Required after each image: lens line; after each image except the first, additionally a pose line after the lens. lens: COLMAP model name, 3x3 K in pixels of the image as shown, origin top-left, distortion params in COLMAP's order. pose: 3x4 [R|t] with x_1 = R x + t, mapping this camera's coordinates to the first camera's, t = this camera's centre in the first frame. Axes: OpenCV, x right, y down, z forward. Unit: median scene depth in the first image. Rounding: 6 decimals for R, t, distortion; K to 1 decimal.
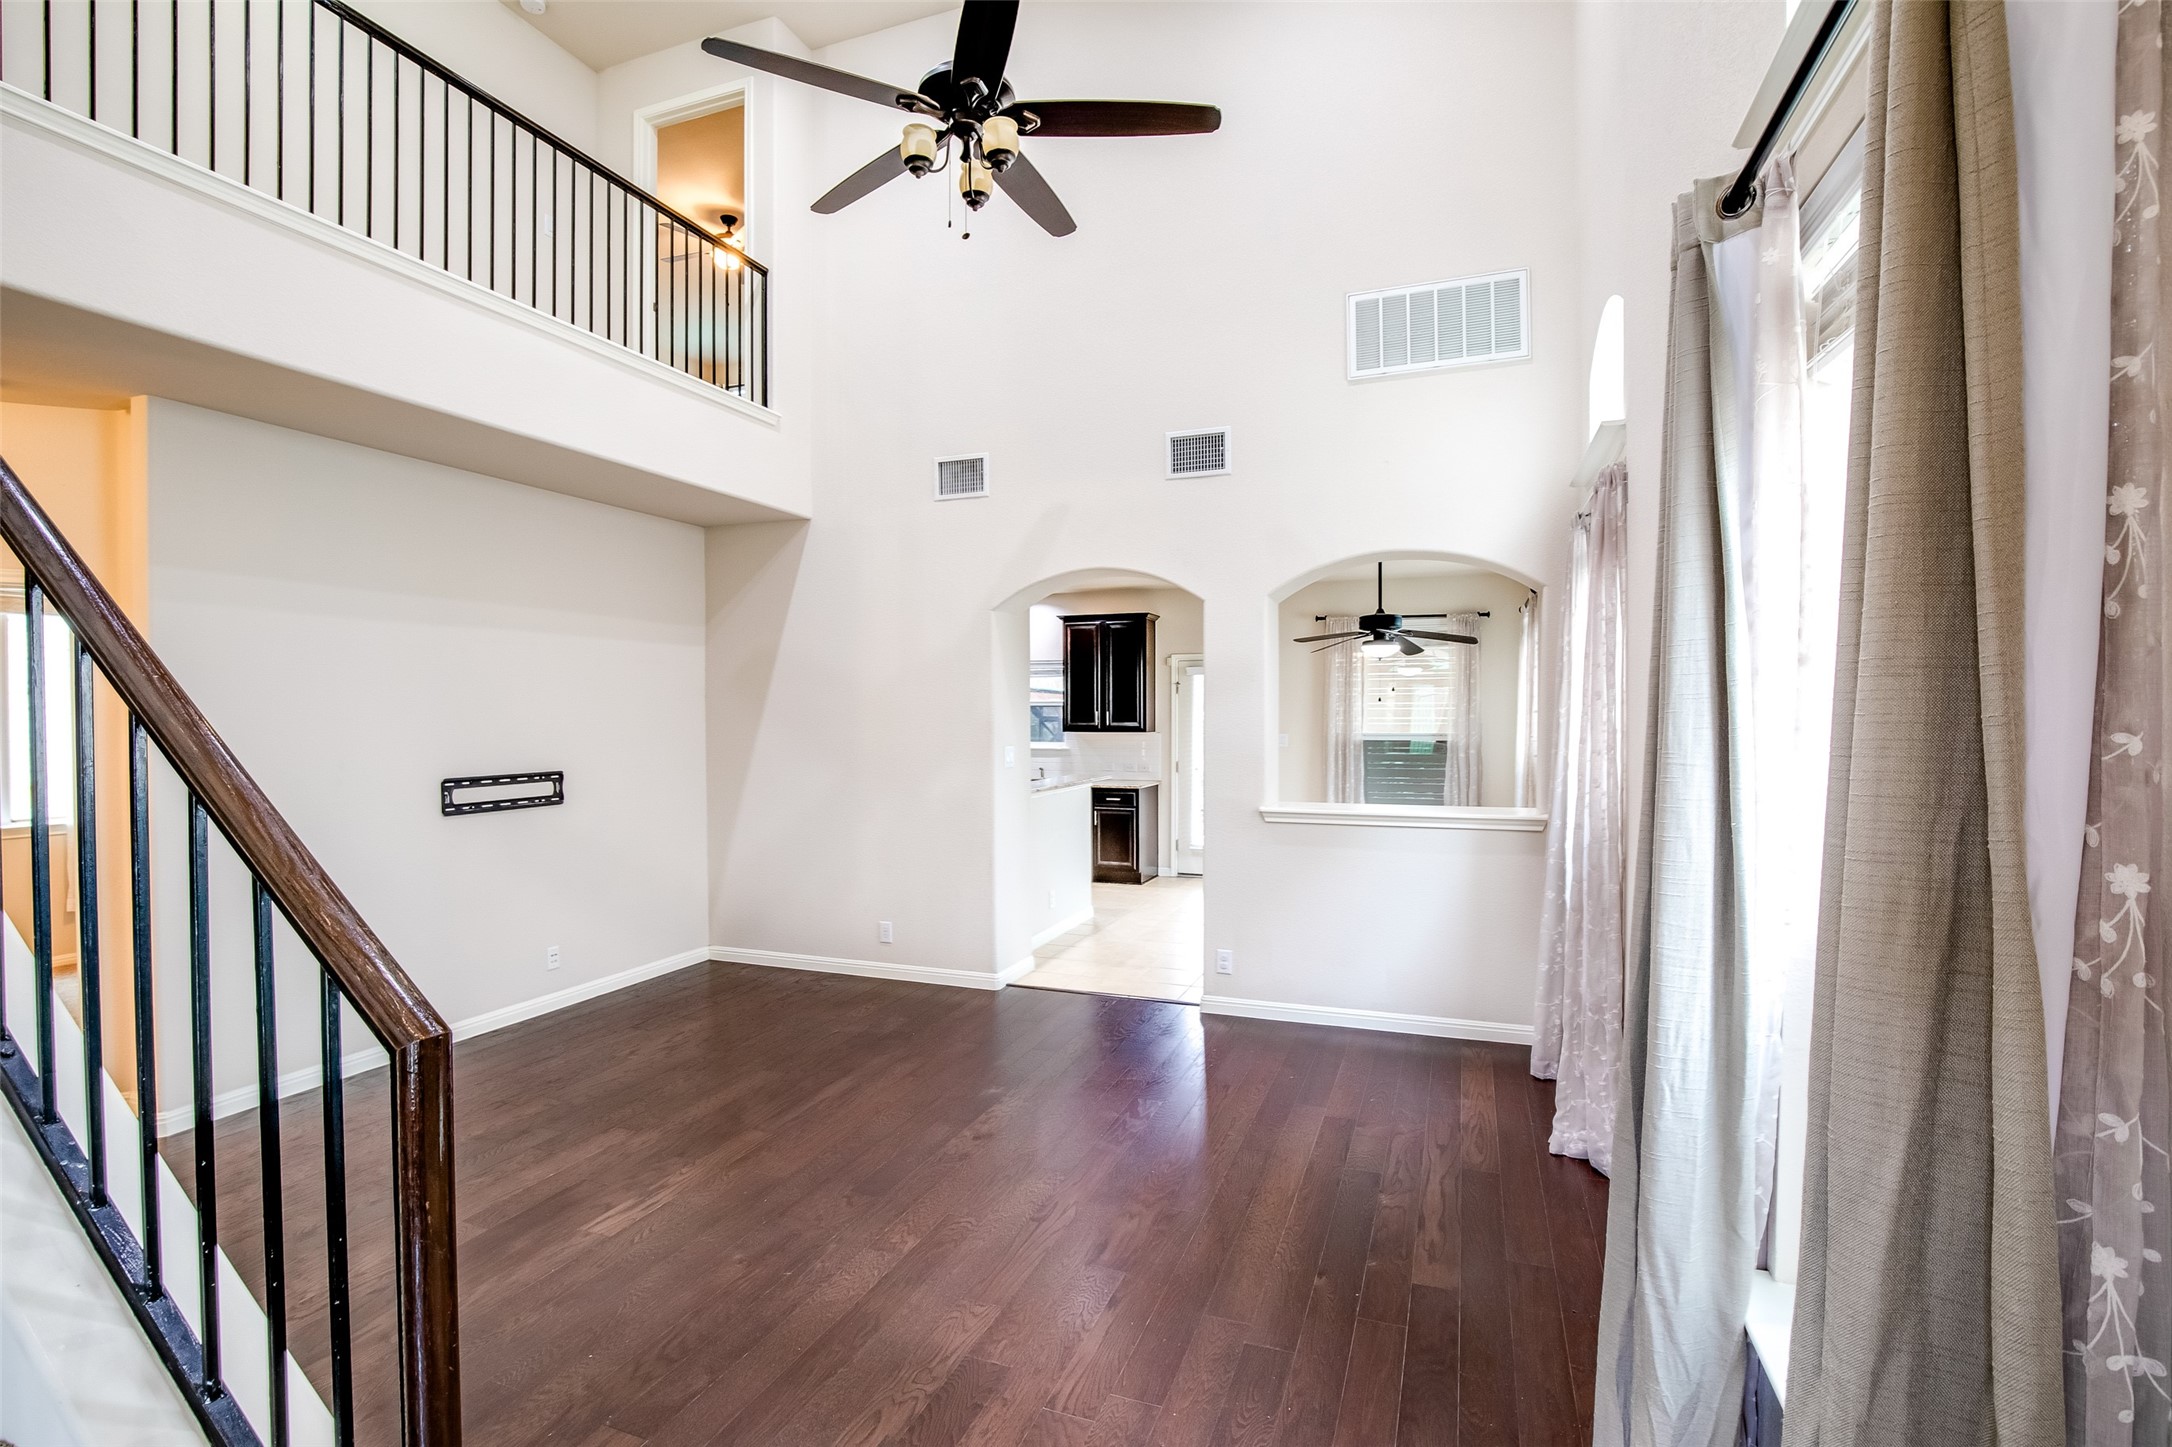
lens RADIAL K [[1001.3, 0, 1086.9], [0, 1001.3, 730.3], [0, 0, 1]] dist [-0.016989, 0.000707]
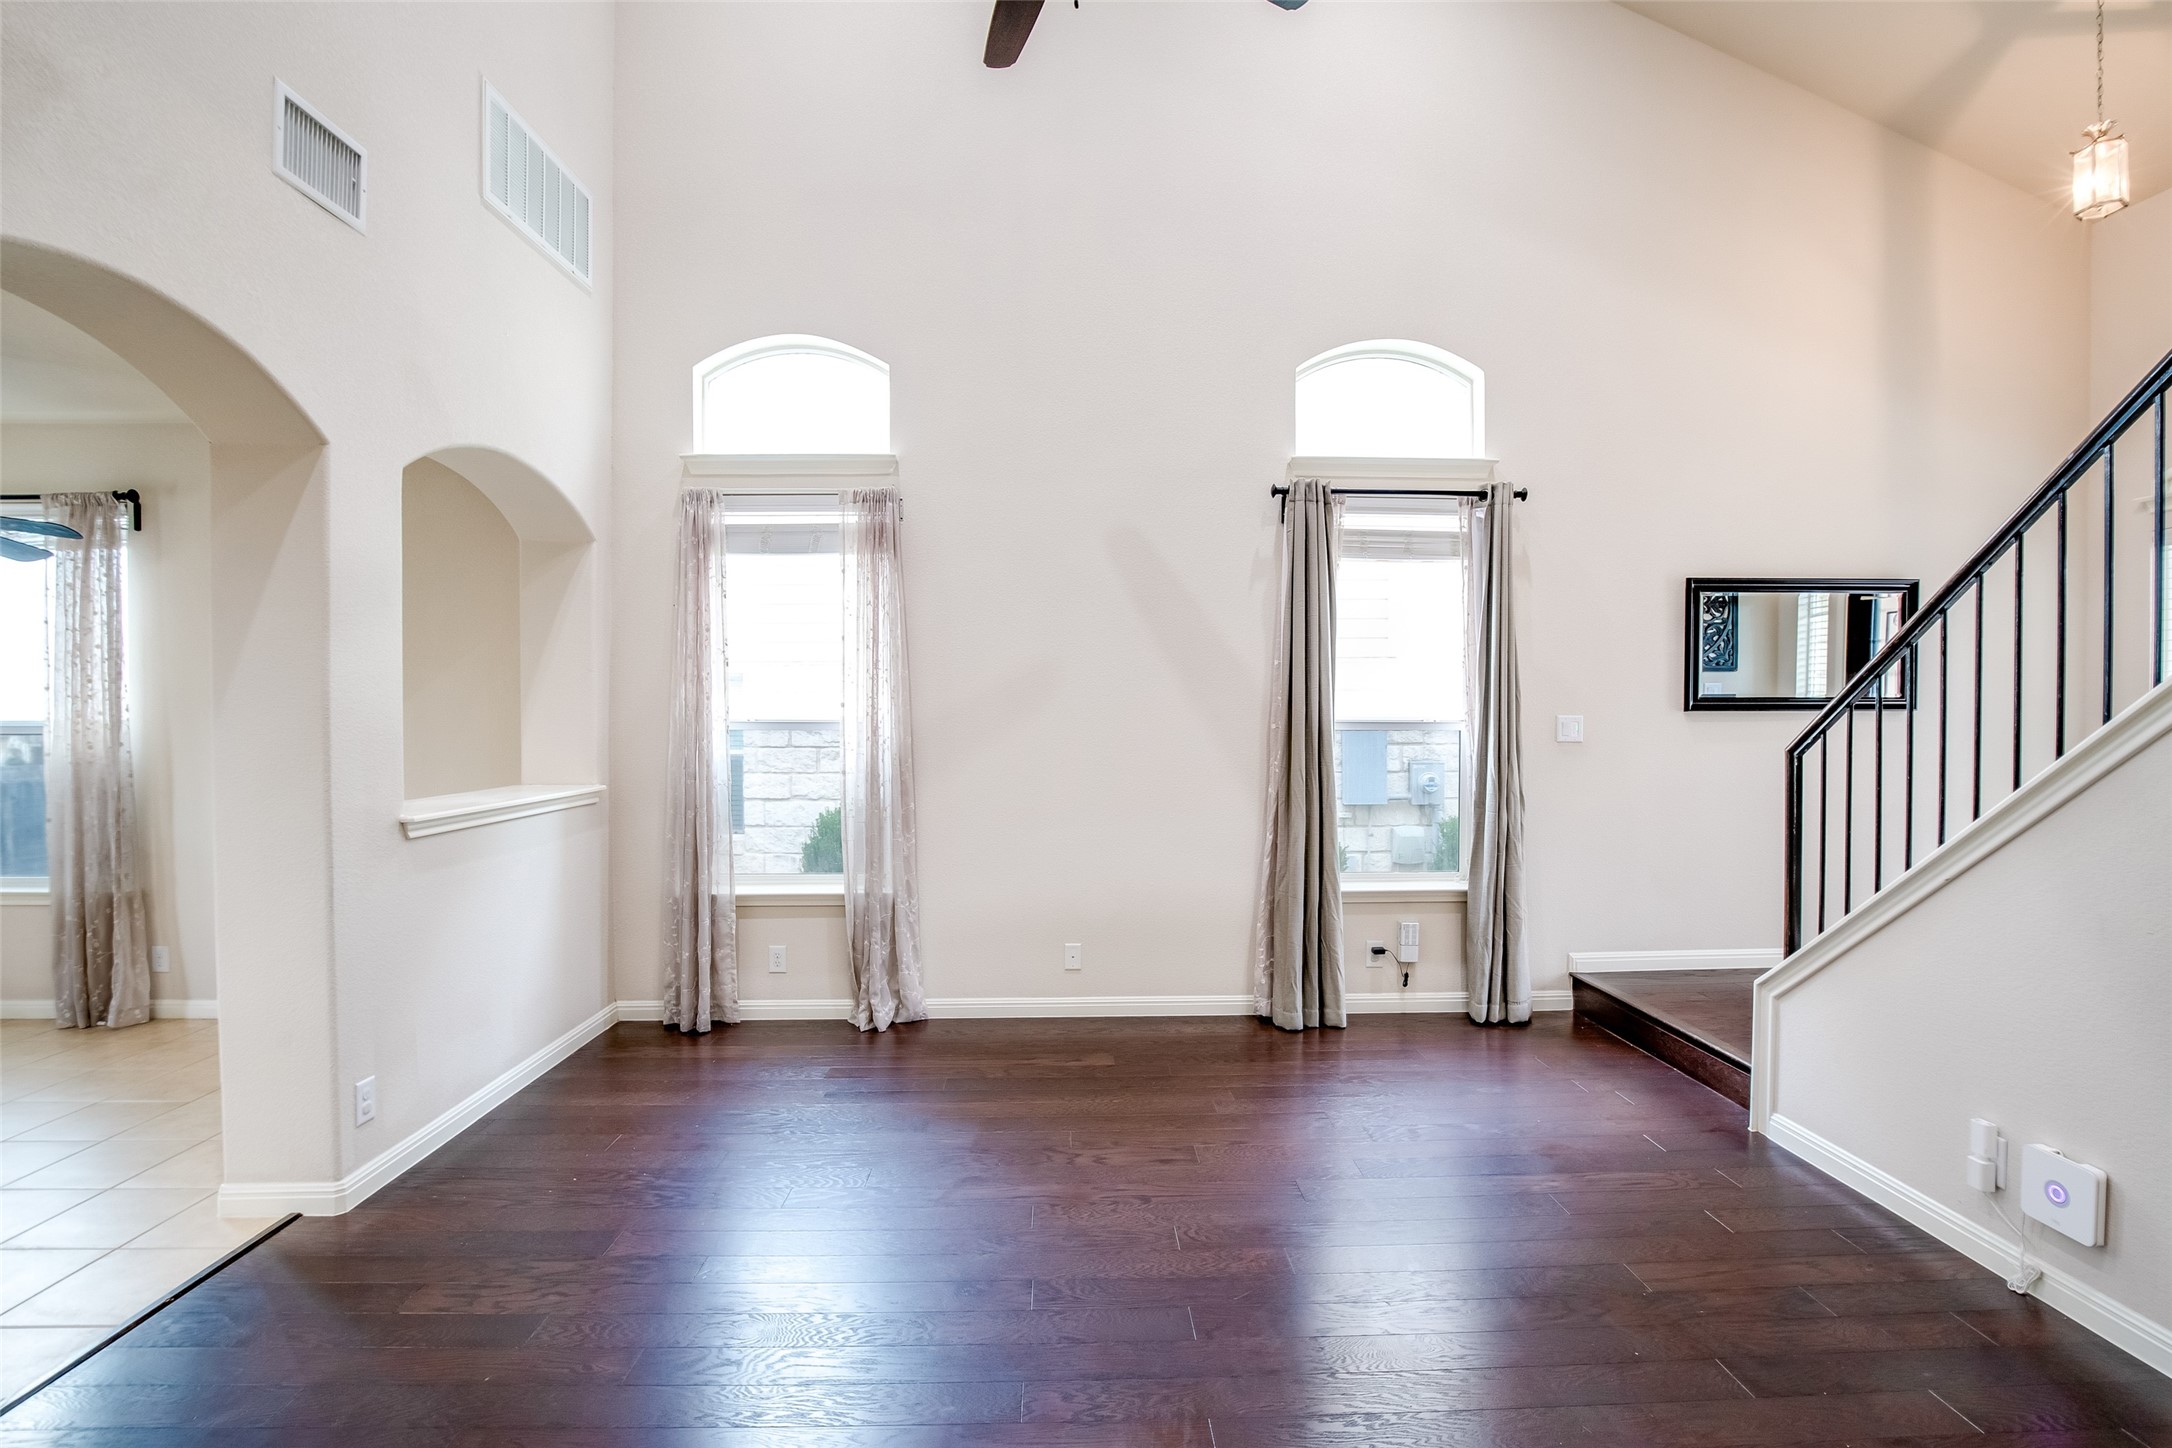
lens RADIAL K [[1001.3, 0, 1086.9], [0, 1001.3, 730.8], [0, 0, 1]] dist [-0.016989, 0.000707]
pose [[-0.386756, -0.008581, 0.922142, -0.575082], [0.022050, 0.999585, 0.018550, 0.025435], [-0.921918, 0.027508, -0.386406, 0.916881]]
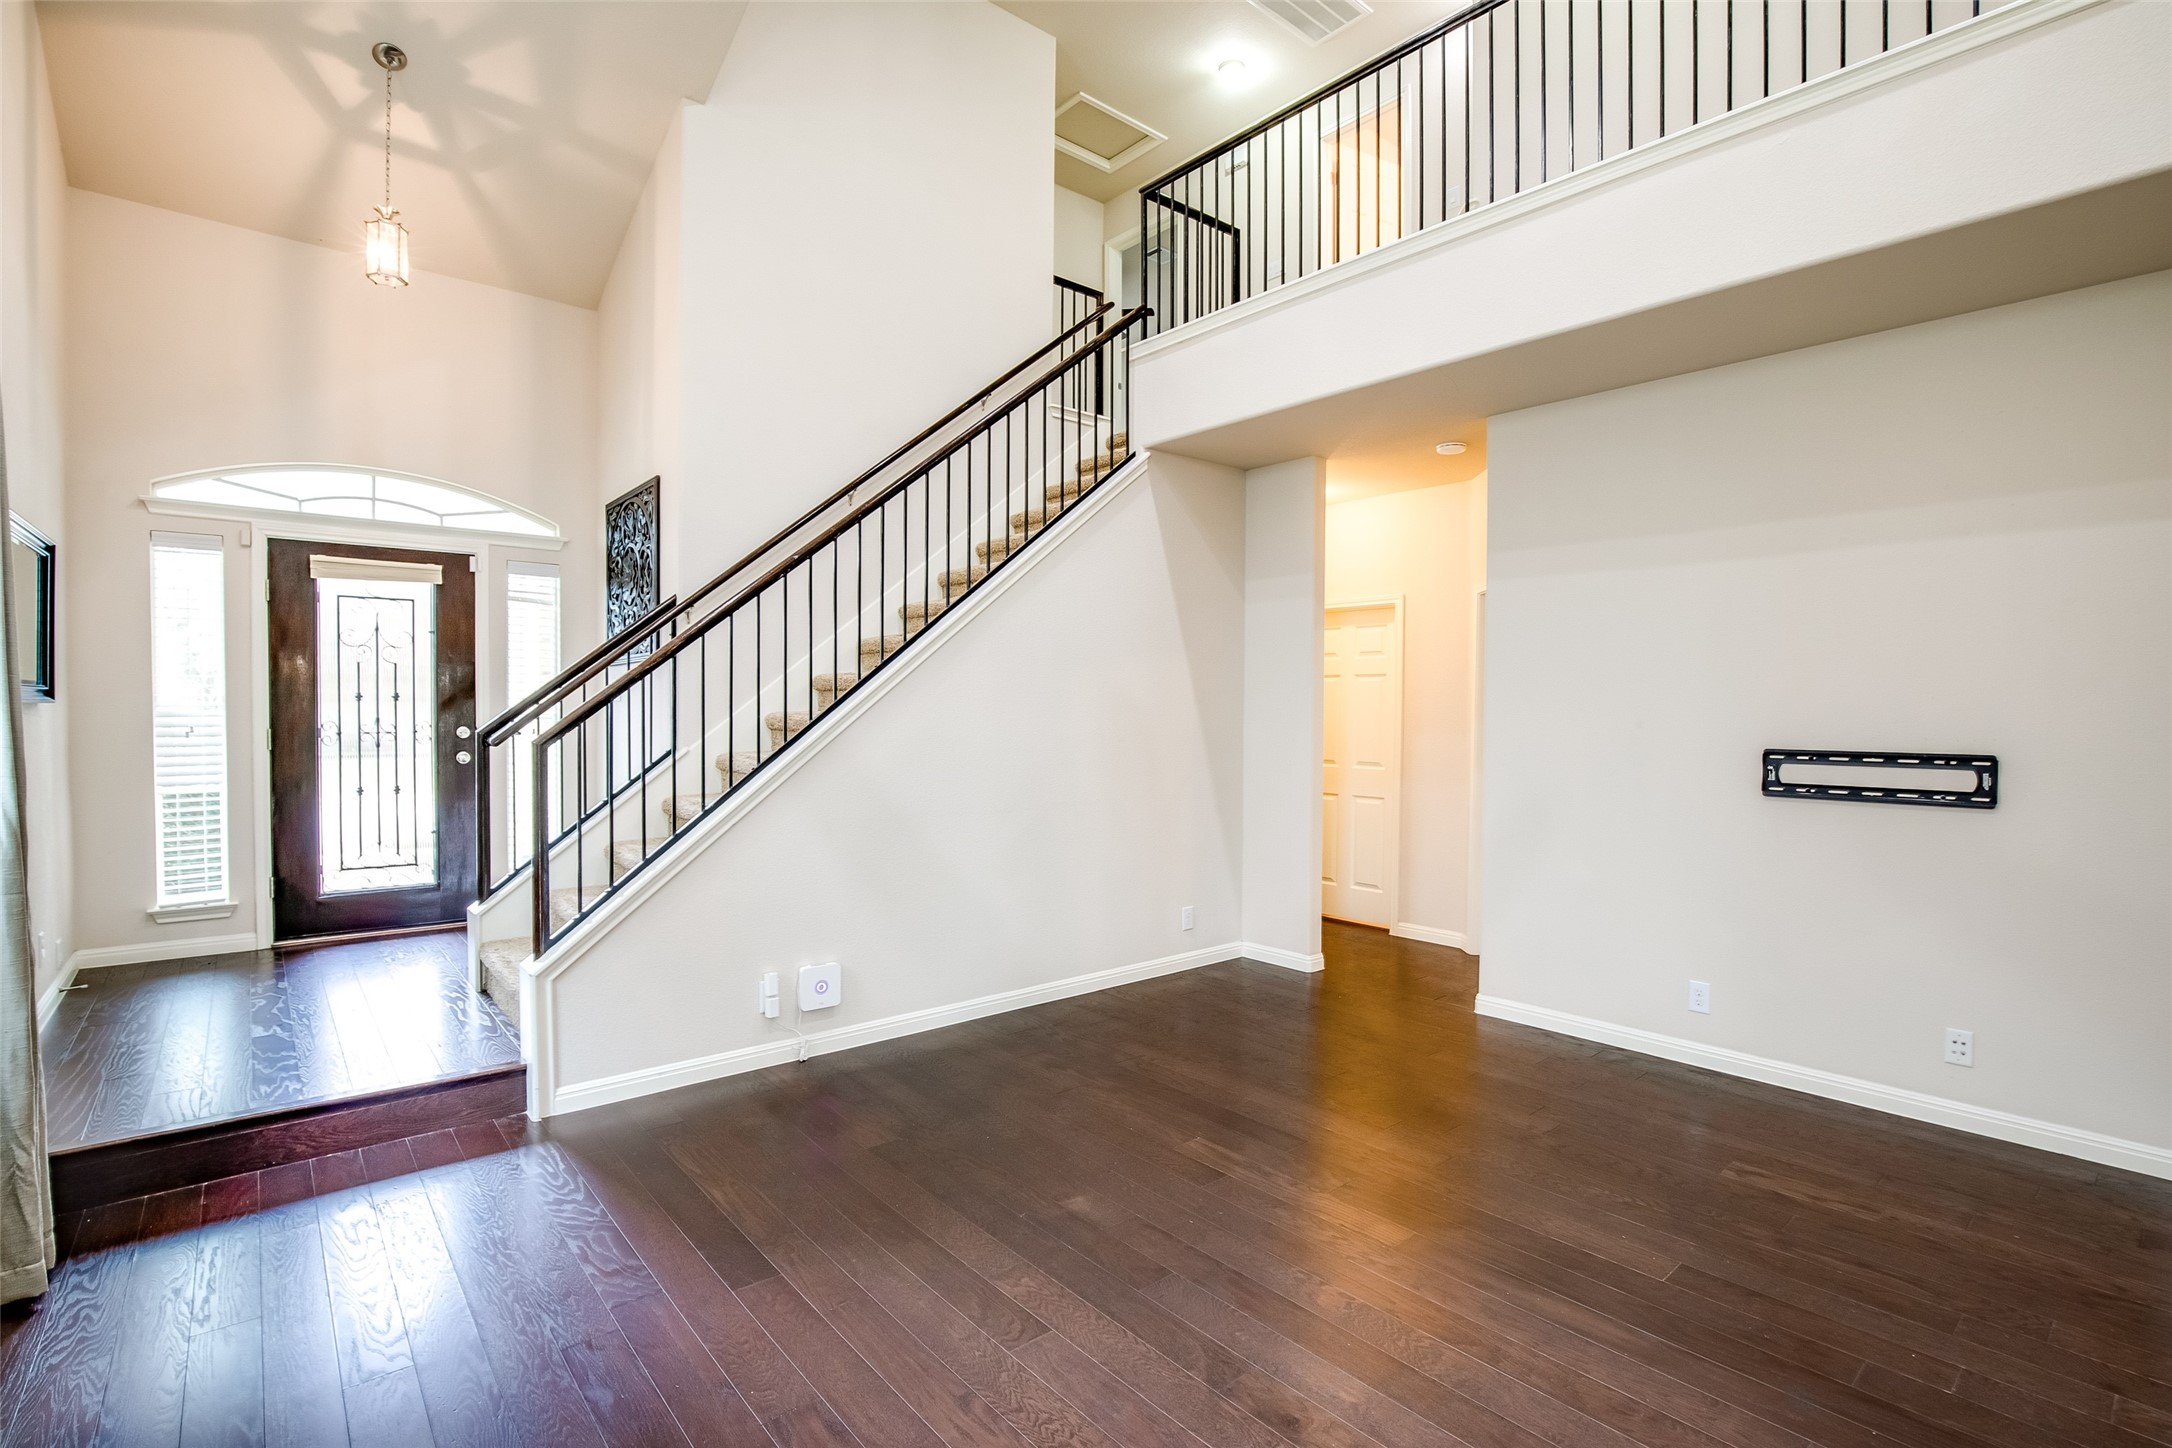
lens RADIAL K [[1011.1, 0, 1091.2], [0, 1011.1, 728.7], [0, 0, 1]] dist [-0.020426, 0.000821]
pose [[-0.481800, 0.015105, -0.876151, 0.315165], [-0.021756, 0.999337, 0.029192, 0.020872], [0.876011, 0.033126, -0.481152, 0.904401]]
